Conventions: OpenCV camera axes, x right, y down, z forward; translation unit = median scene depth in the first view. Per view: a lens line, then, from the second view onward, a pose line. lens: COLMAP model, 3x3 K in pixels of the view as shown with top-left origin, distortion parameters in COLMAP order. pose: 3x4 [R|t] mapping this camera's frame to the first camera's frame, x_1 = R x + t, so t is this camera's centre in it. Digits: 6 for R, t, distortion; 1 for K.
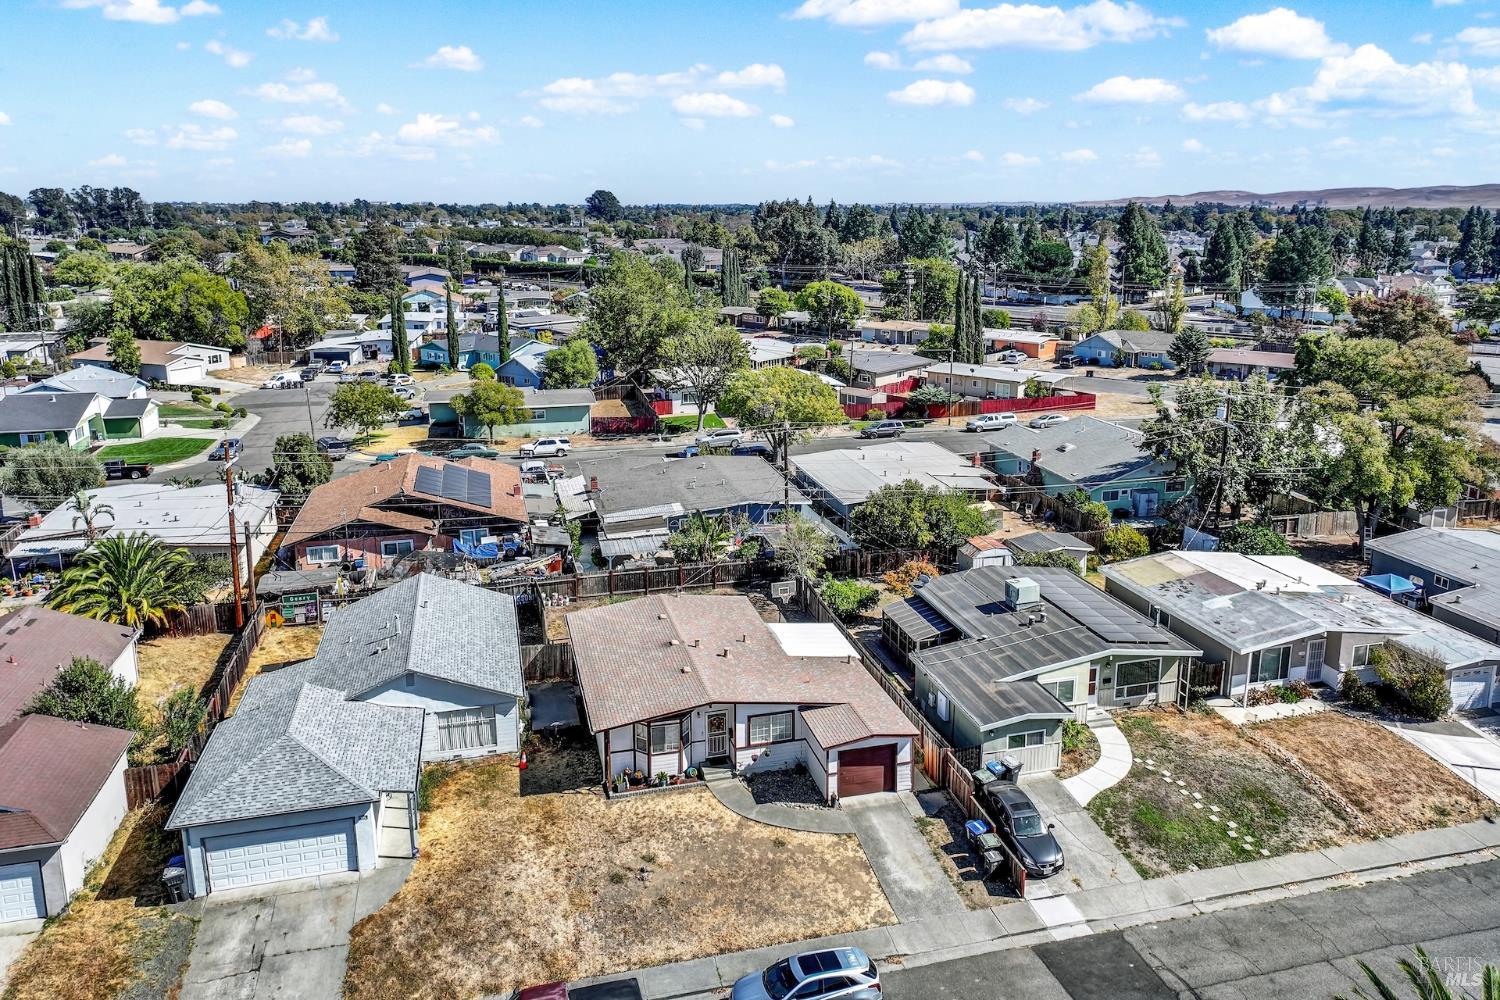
lens RADIAL K [[1025.3, 0, 750.0], [0, 1025.3, 500.0], [0, 0, 1]] dist [0.005647, 0.008980]
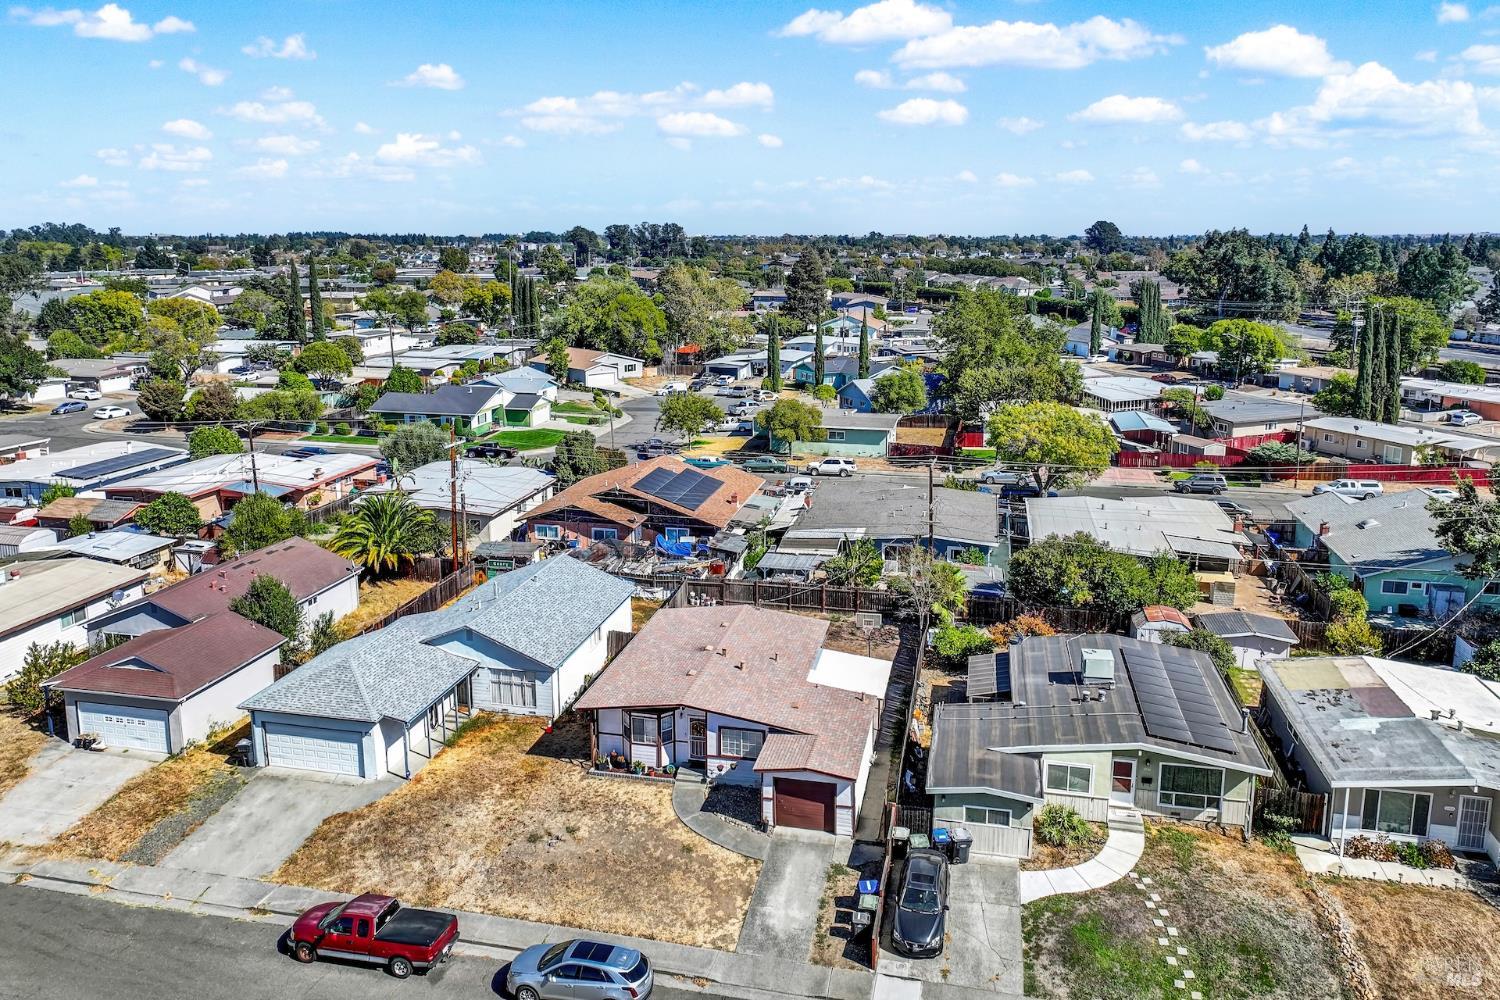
lens RADIAL K [[1025.3, 0, 750.0], [0, 1025.3, 500.0], [0, 0, 1]] dist [0.005647, 0.008980]
pose [[0.891658, 0.110888, -0.438919, 0.368573], [-0.123496, 0.992345, -0.000175, -0.014286], [0.435539, 0.054361, 0.898527, 0.064452]]
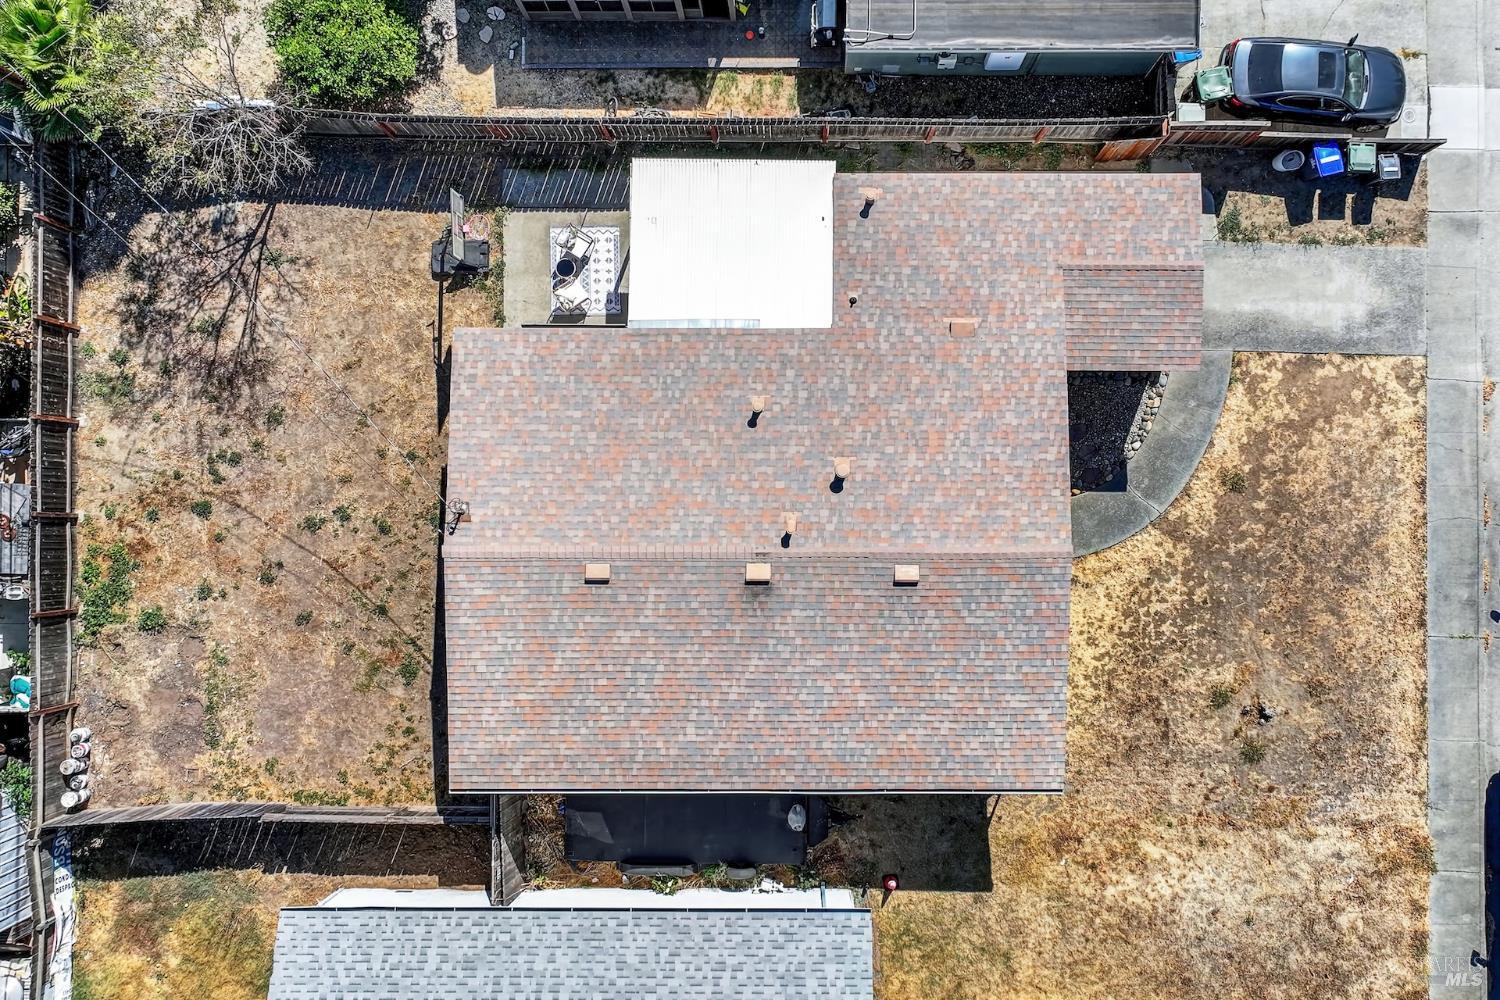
lens RADIAL K [[1025.3, 0, 750.0], [0, 1025.3, 500.0], [0, 0, 1]] dist [0.005647, 0.008980]
pose [[0.248669, -0.968575, 0.005043, -0.041000], [0.267244, 0.073614, 0.960813, -0.239794], [-0.930991, -0.237577, 0.277151, 0.814798]]
